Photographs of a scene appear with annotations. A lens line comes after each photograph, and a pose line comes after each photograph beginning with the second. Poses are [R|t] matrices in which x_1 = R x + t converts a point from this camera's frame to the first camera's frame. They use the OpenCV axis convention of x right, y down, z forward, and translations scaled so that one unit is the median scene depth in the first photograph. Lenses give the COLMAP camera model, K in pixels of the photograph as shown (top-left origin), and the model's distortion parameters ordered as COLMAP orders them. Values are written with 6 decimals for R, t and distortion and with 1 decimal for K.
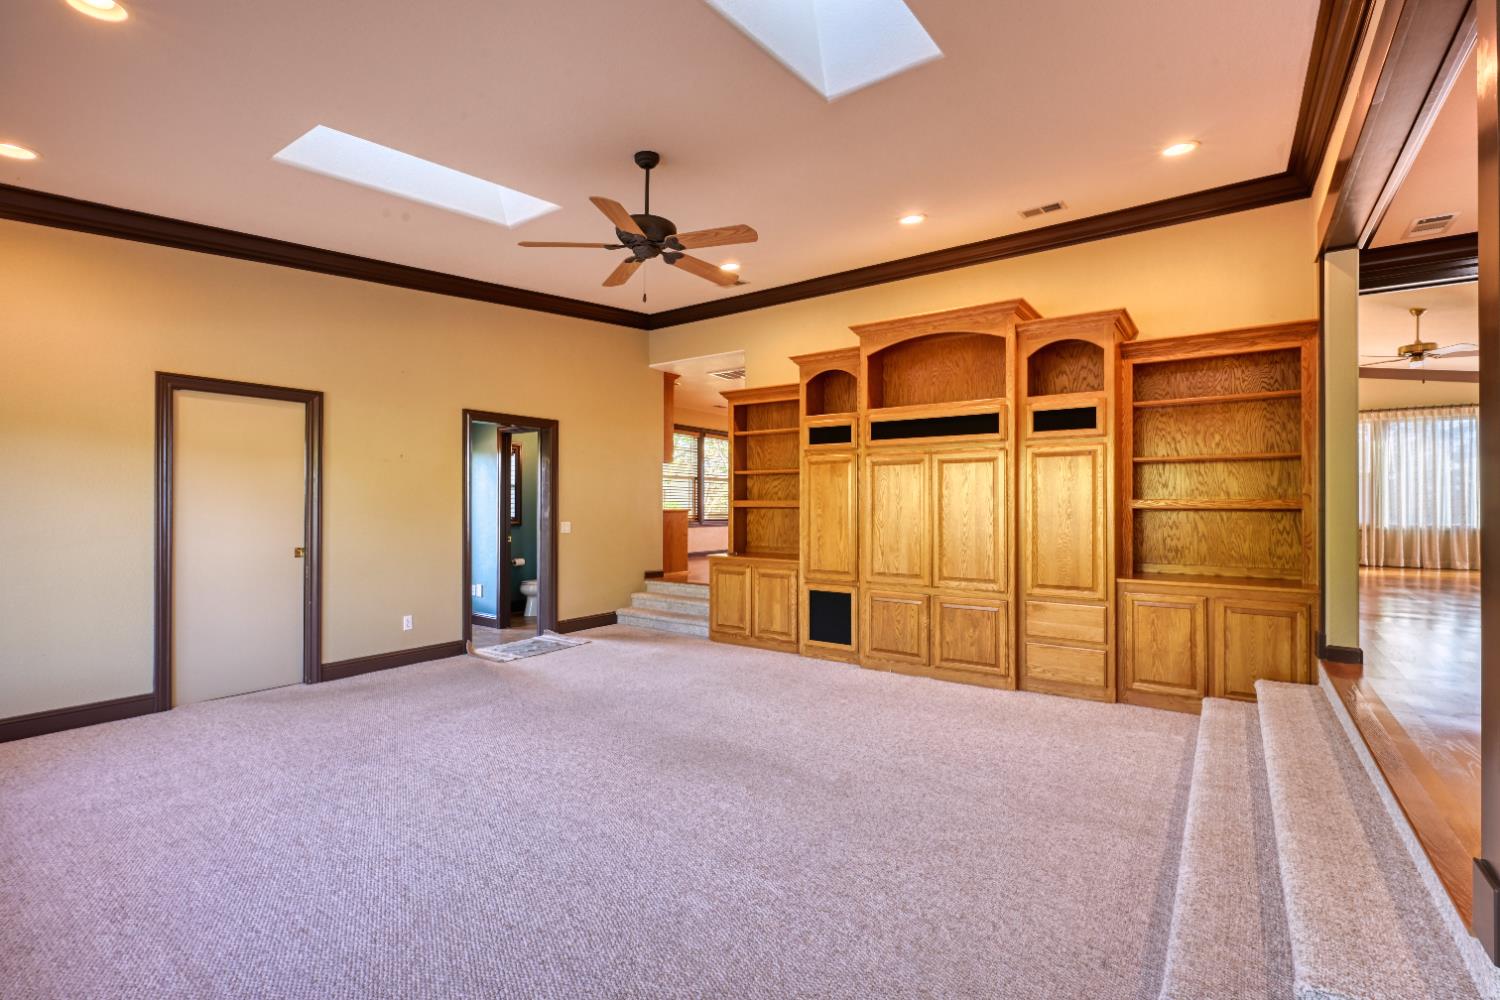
lens RADIAL K [[672.0, 0, 753.5], [0, 672.0, 506.3], [0, 0, 1]] dist [0.001659, 0.001357]
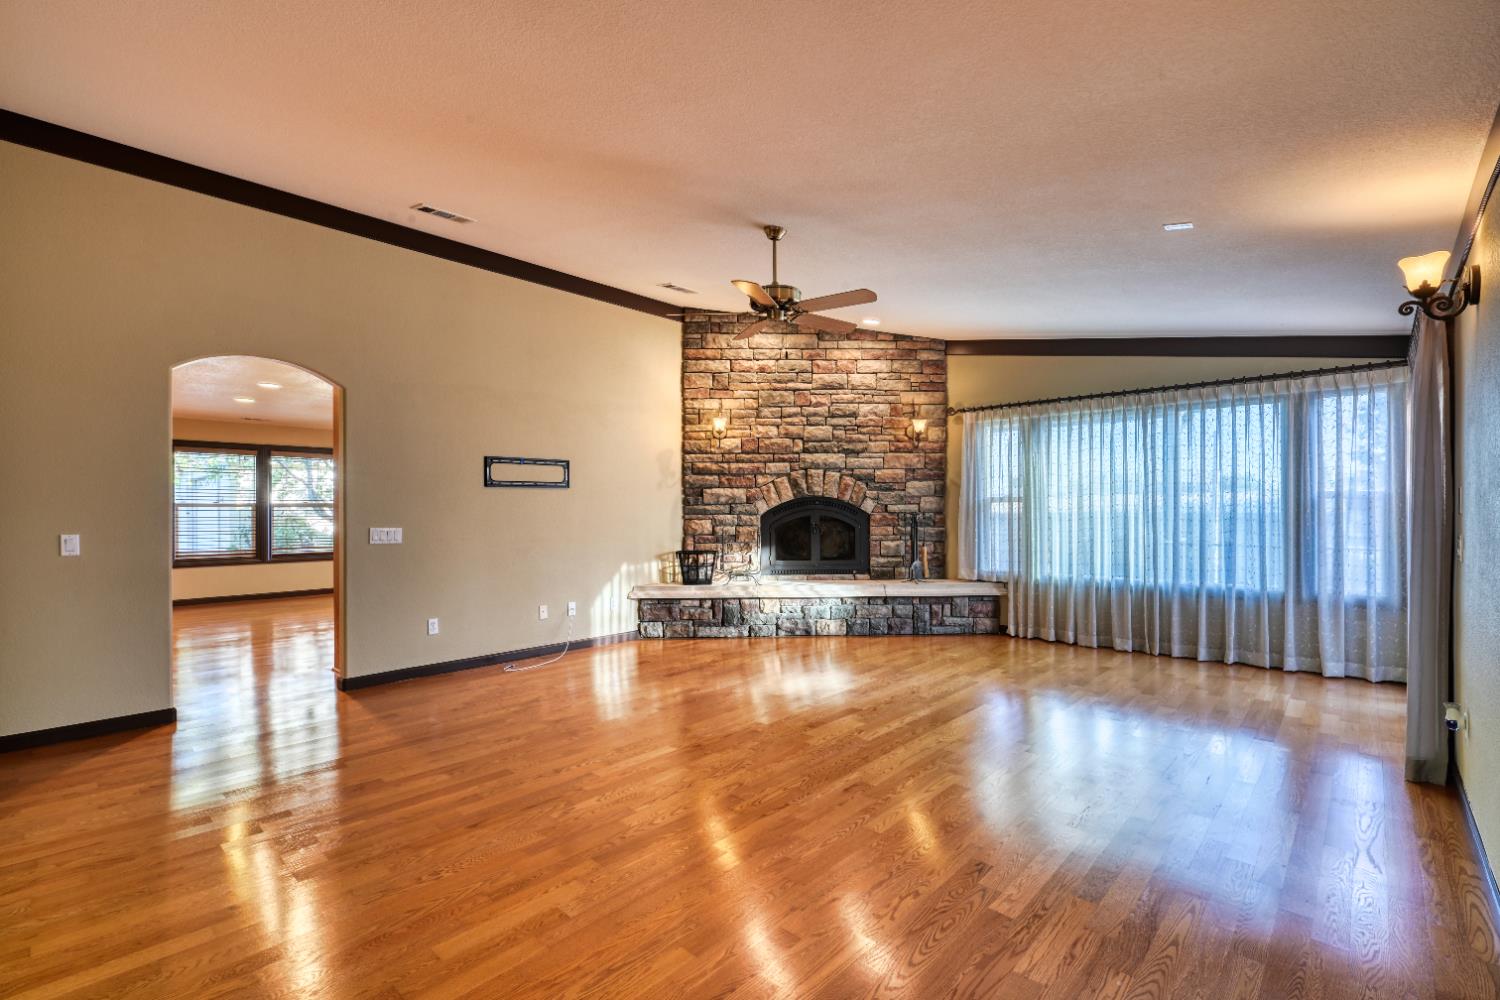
lens RADIAL K [[666.1, 0, 753.3], [0, 666.1, 500.9], [0, 0, 1]] dist [0.001280, 0.000348]
pose [[0.991623, -0.007574, -0.128941, 1.328760], [0.006115, 0.999913, -0.011706, -0.071097], [0.129018, 0.010819, 0.991583, 0.561524]]
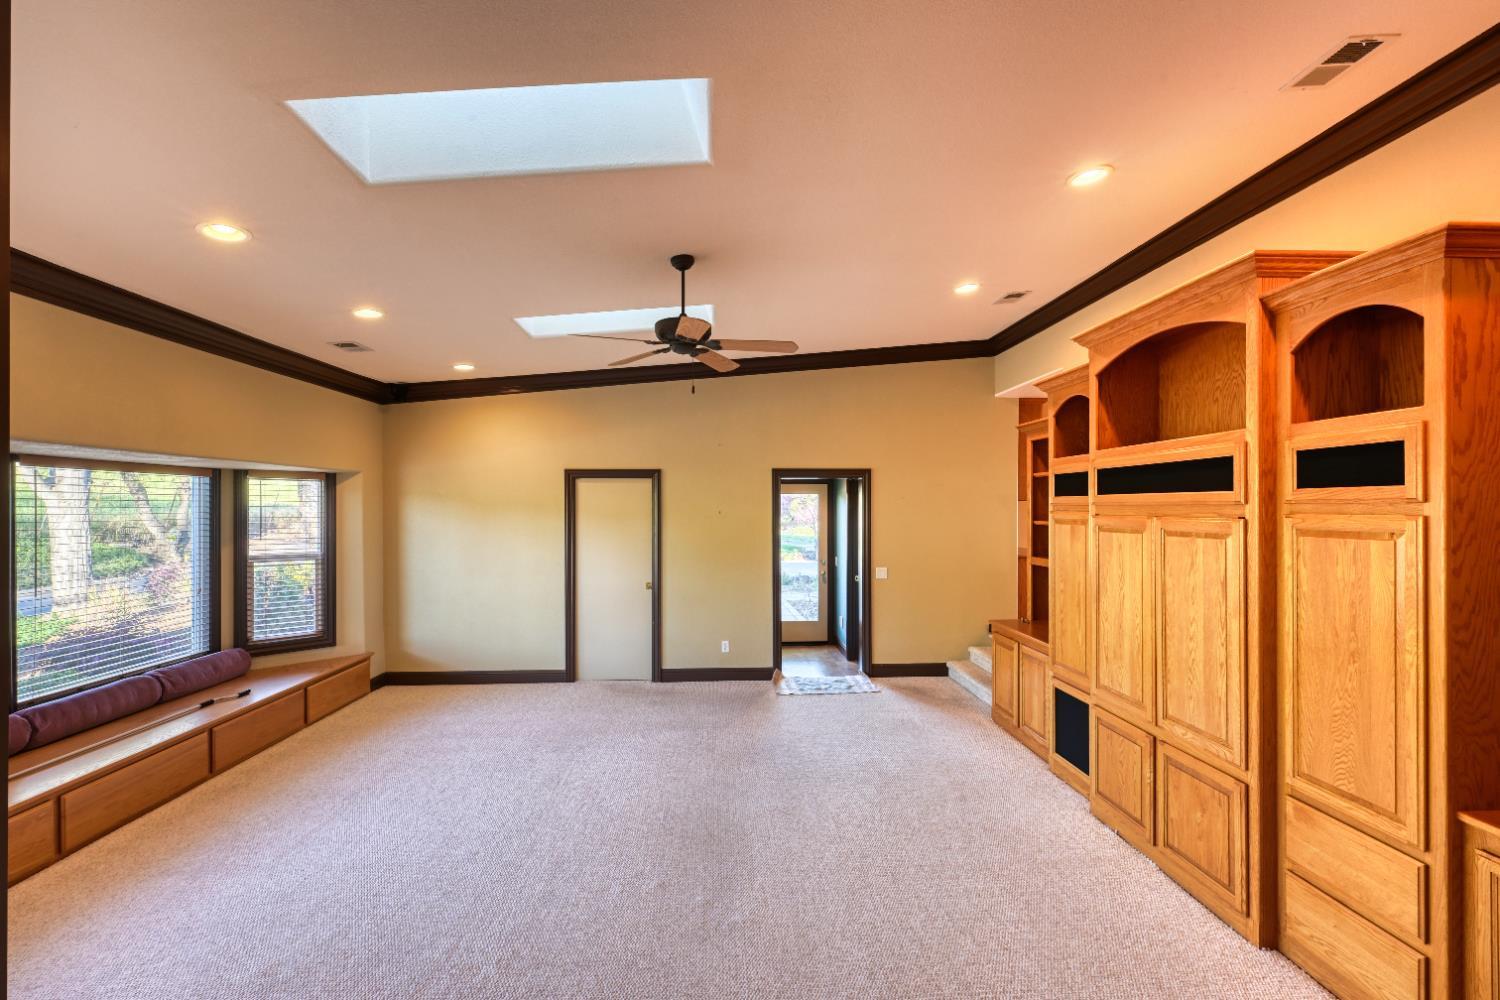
lens RADIAL K [[667.0, 0, 756.9], [0, 667.0, 512.2], [0, 0, 1]] dist [0.001462, 0.000638]
pose [[0.626097, 0.003815, -0.779735, 0.492976], [-0.001249, 0.999992, 0.003890, -0.081504], [0.779744, -0.001461, 0.626097, 0.282925]]
